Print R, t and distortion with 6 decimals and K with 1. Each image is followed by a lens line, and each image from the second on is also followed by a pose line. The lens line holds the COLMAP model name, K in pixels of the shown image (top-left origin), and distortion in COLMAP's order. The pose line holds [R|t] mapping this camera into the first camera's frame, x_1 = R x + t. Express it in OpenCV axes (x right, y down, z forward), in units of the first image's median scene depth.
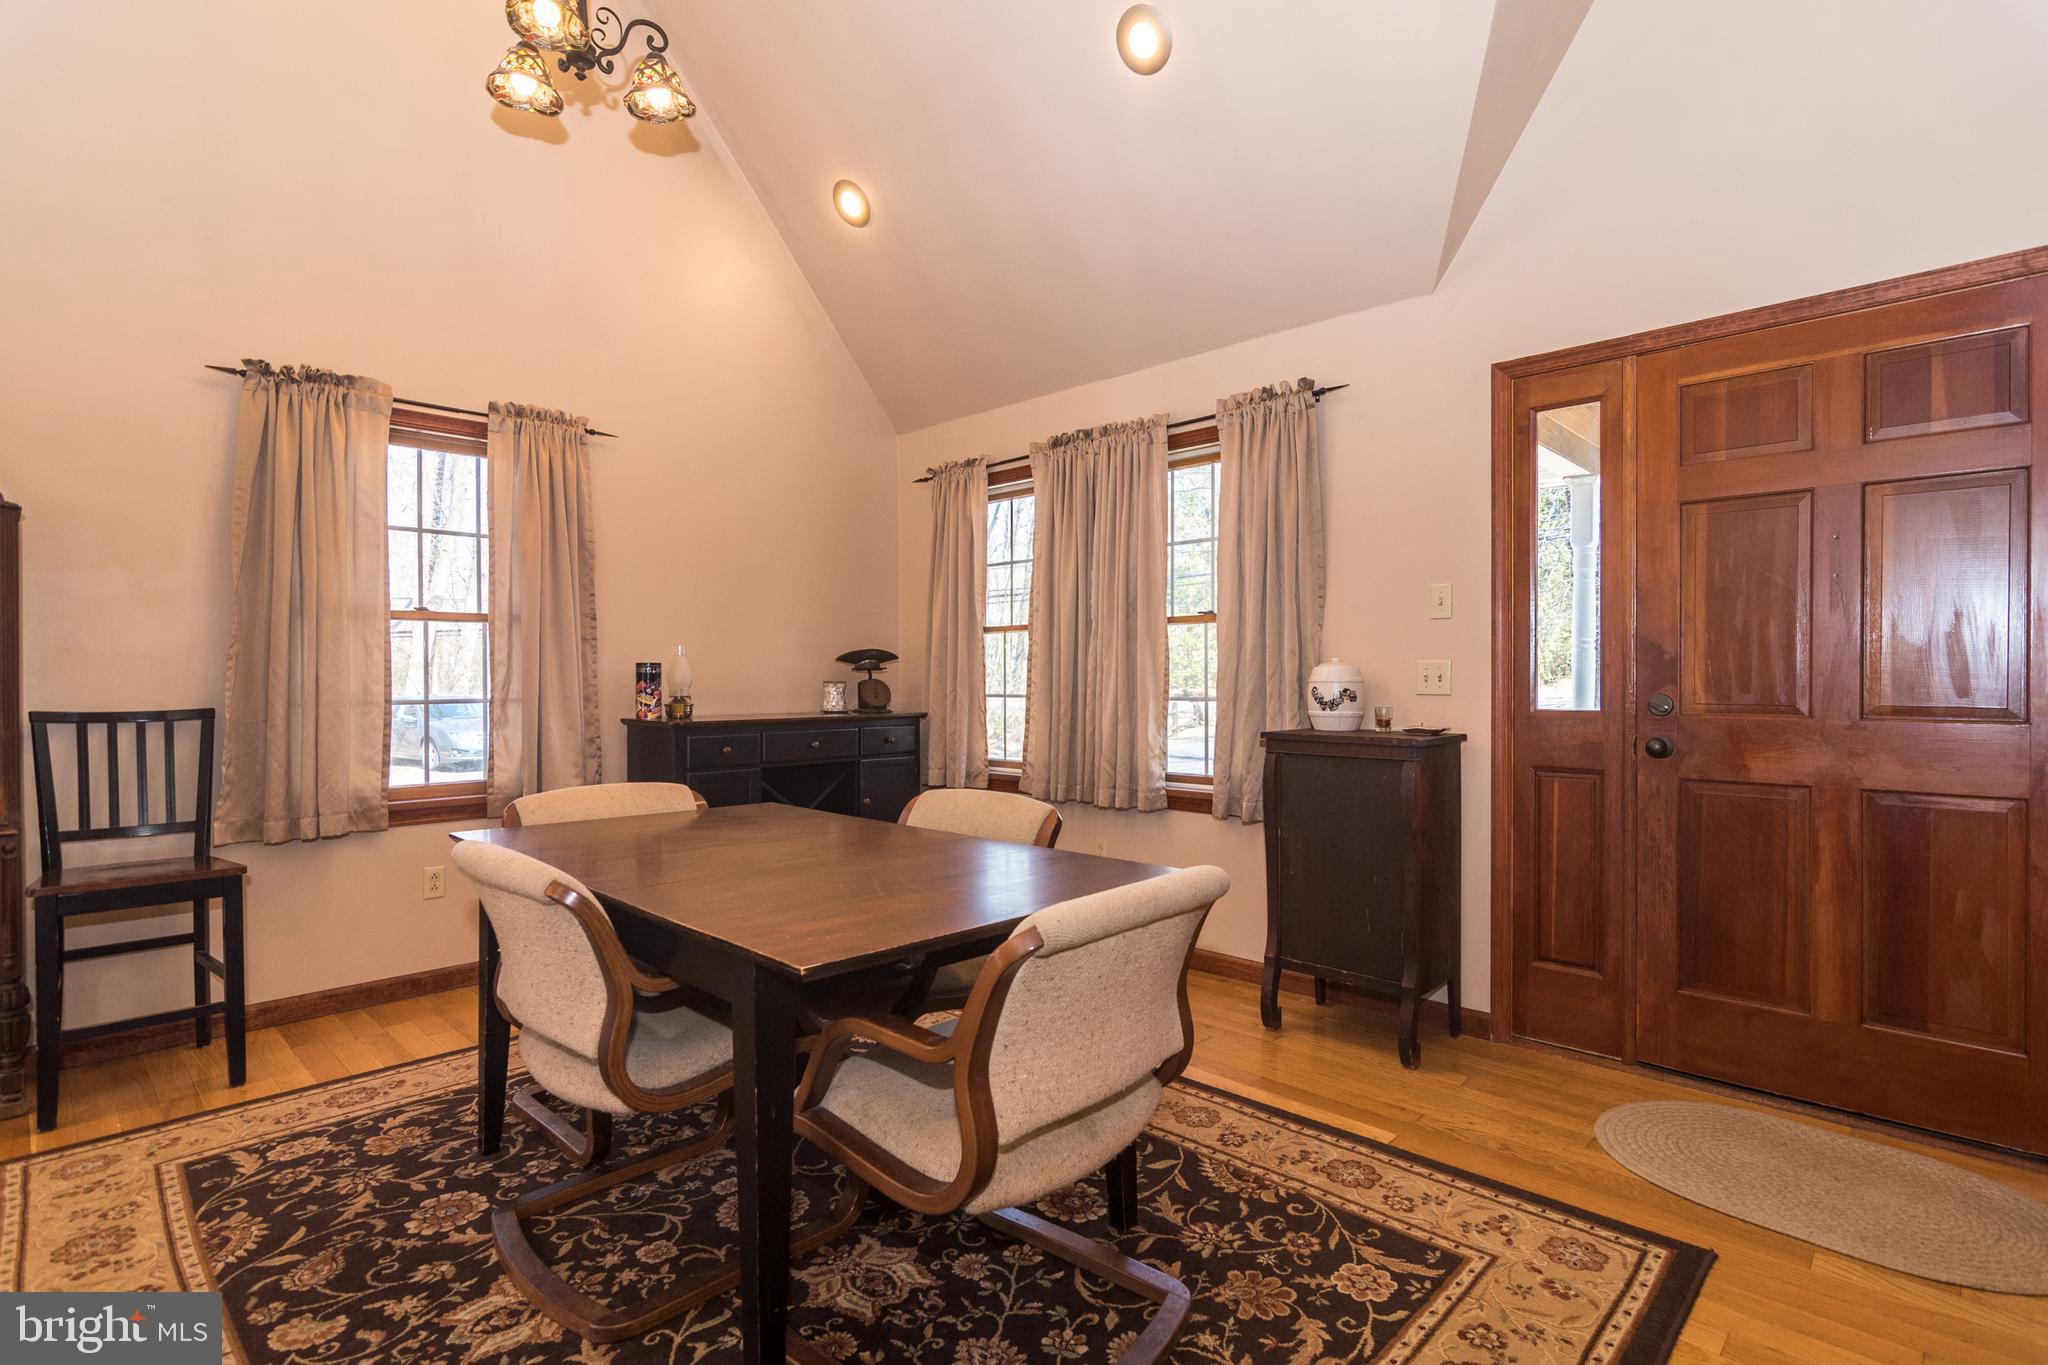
lens RADIAL K [[993.5, 0, 1041.1], [0, 993.5, 677.2], [0, 0, 1]] dist [0.001601, 0.001161]
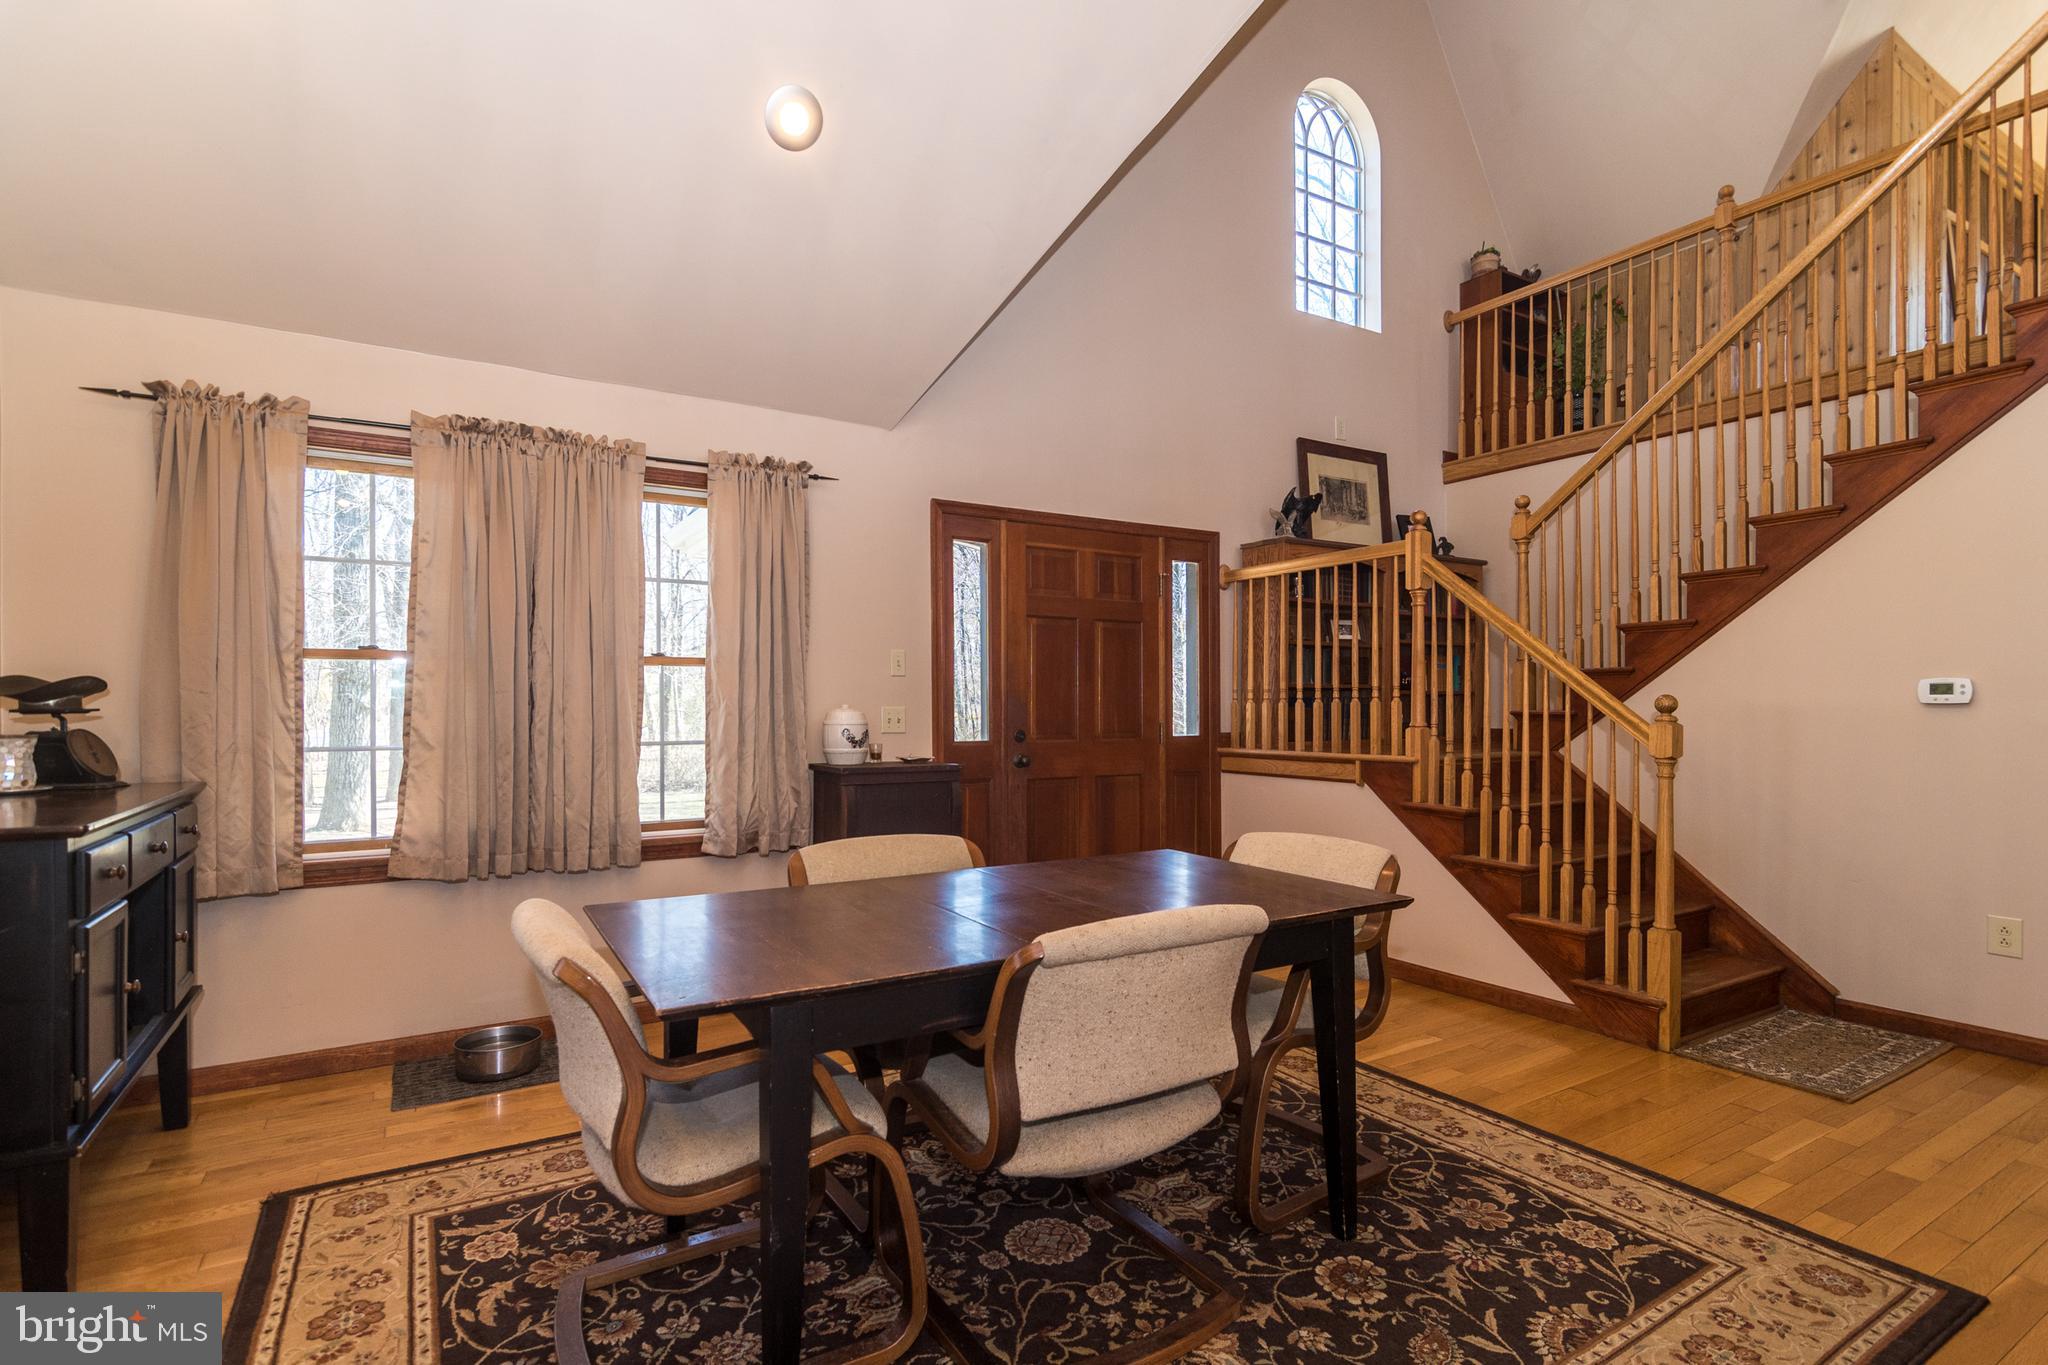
lens RADIAL K [[993.5, 0, 1022.1], [0, 993.5, 704.0], [0, 0, 1]] dist [0.001601, 0.001161]
pose [[0.253519, 0.005601, 0.967314, -0.716278], [0.000604, 0.999982, -0.005949, -0.010878], [-0.967330, 0.002092, 0.253511, 0.422098]]
